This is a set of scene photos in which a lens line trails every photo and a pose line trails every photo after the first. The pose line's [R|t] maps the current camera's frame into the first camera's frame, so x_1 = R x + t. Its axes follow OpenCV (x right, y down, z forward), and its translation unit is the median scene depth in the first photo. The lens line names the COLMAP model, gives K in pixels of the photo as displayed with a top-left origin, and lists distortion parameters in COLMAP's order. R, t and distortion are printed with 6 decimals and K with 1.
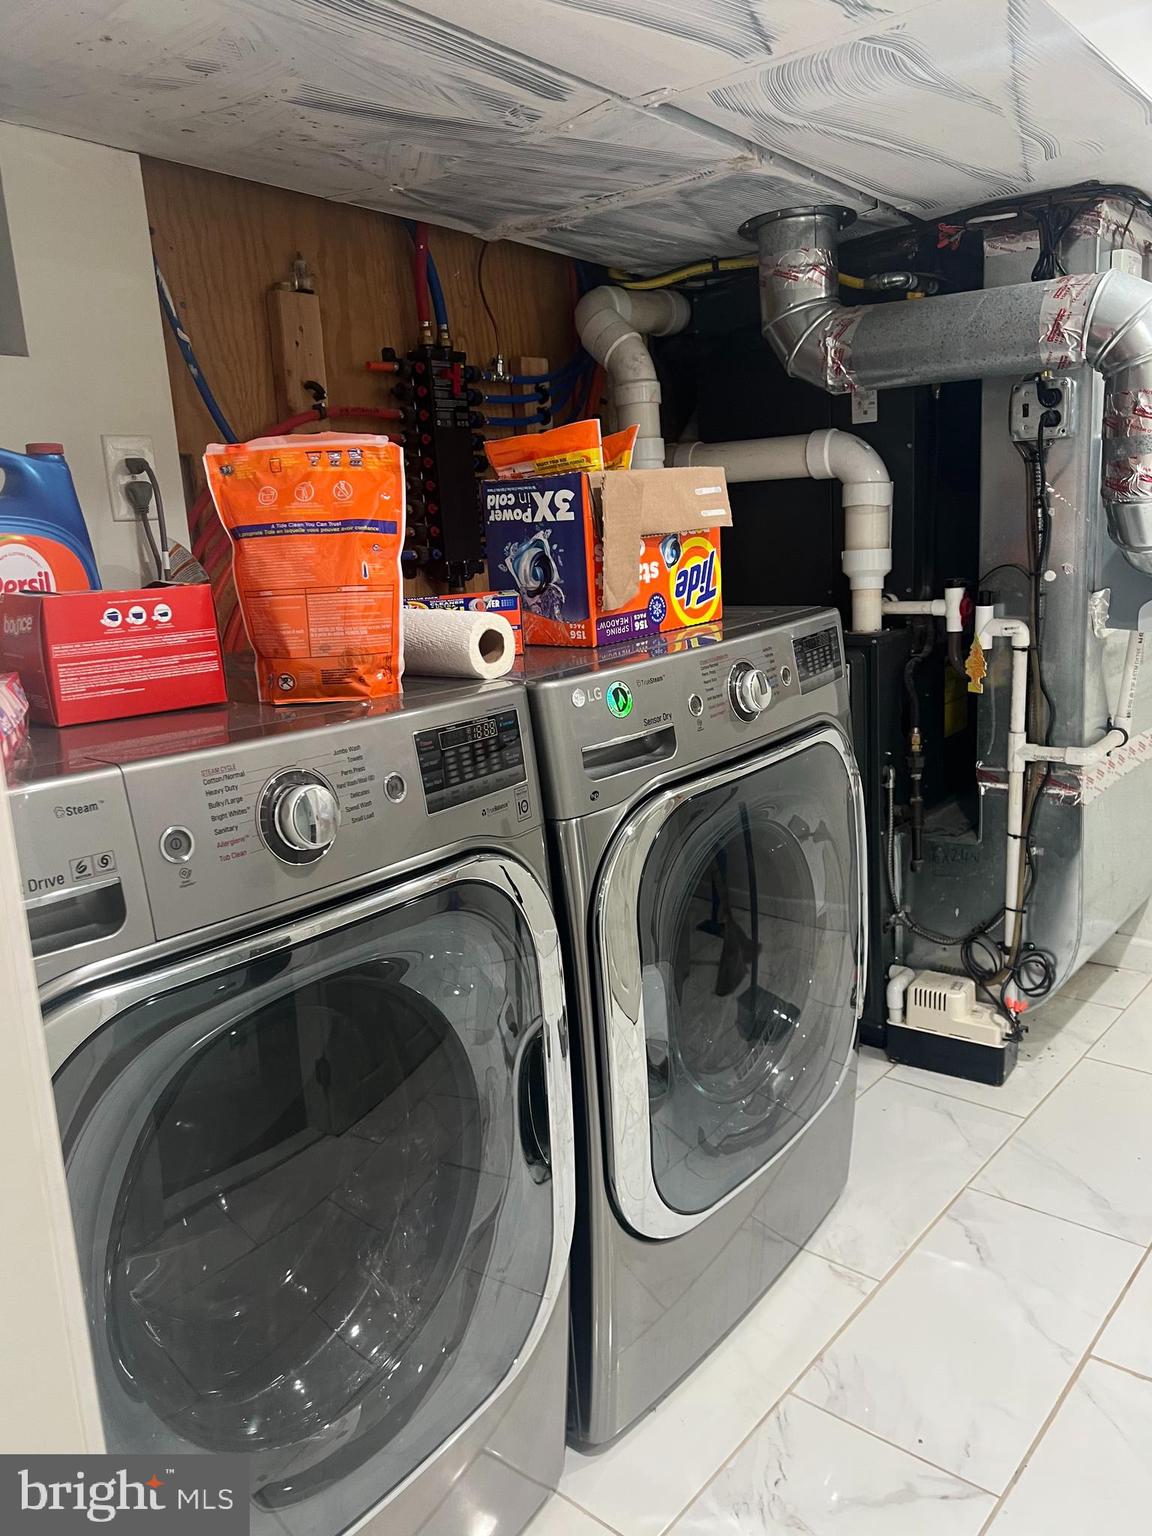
lens RADIAL K [[1153.1, 0, 588.0], [0, 1153.1, 764.6], [0, 0, 1]] dist [0.053683, -0.056842]
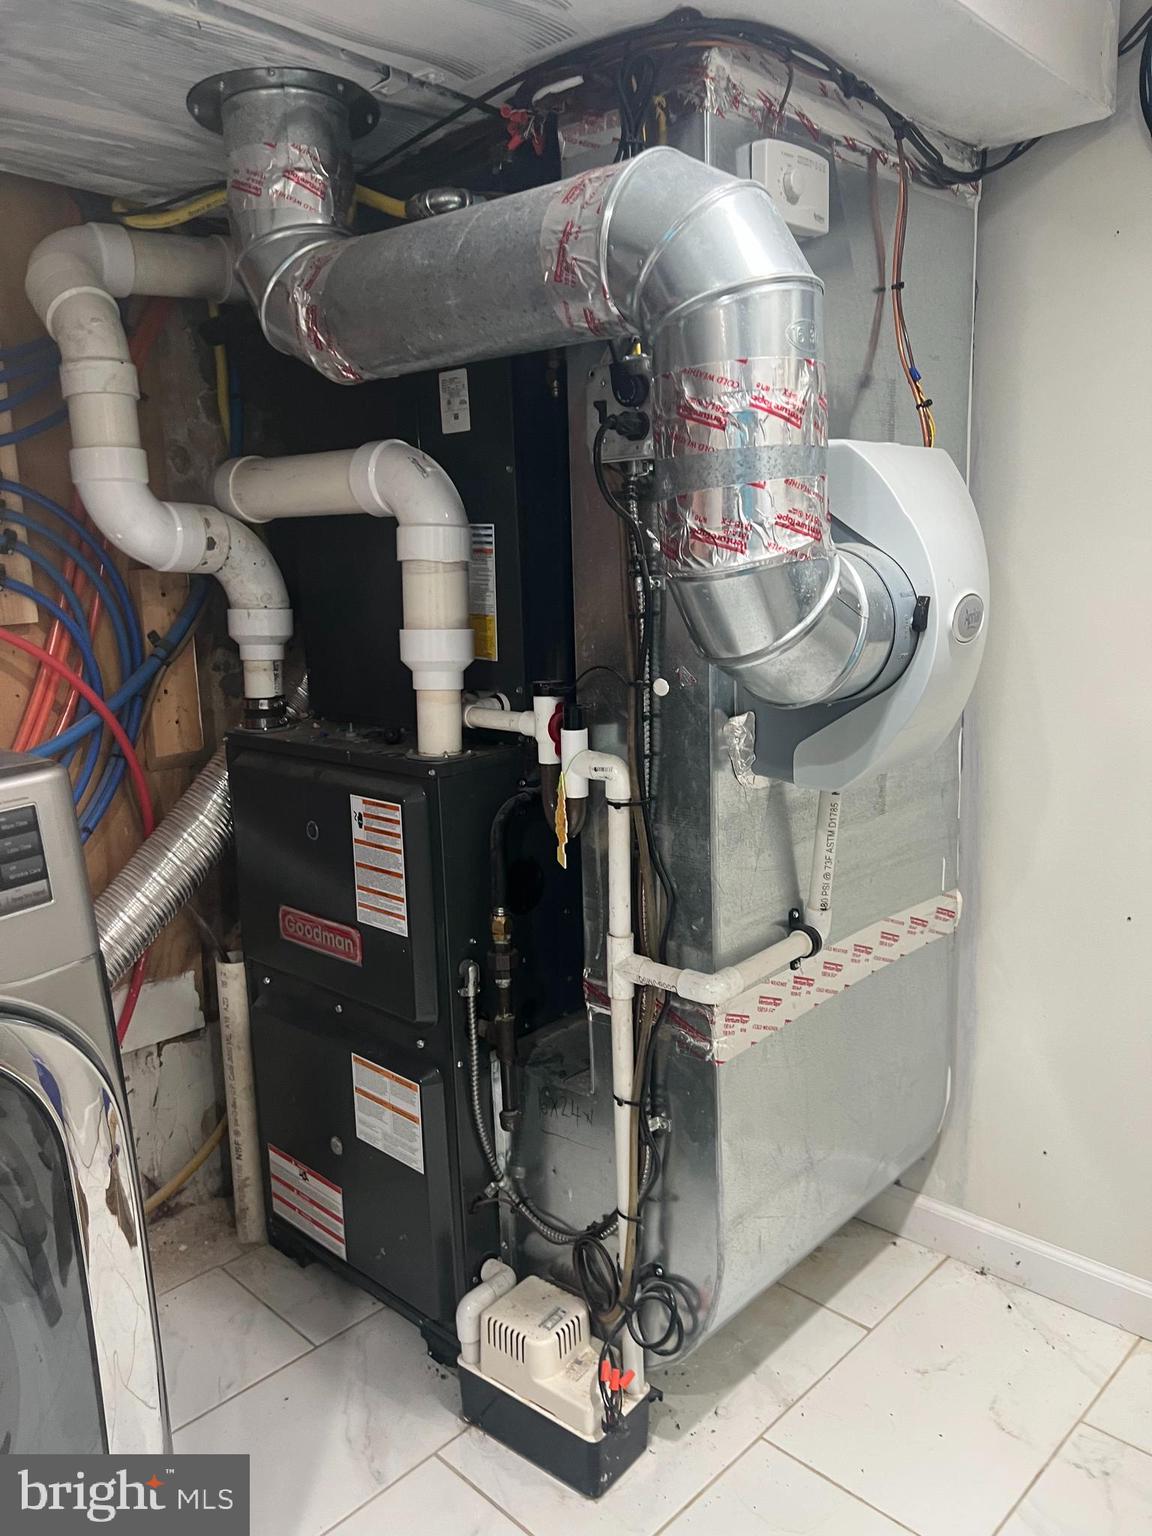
lens RADIAL K [[1153.1, 0, 561.9], [0, 1153.1, 772.0], [0, 0, 1]] dist [0.053683, -0.056842]
pose [[0.997036, 0.033847, -0.069092, 0.364902], [-0.034694, 0.999336, -0.011087, -0.102713], [0.068671, 0.013451, 0.997549, 0.372303]]
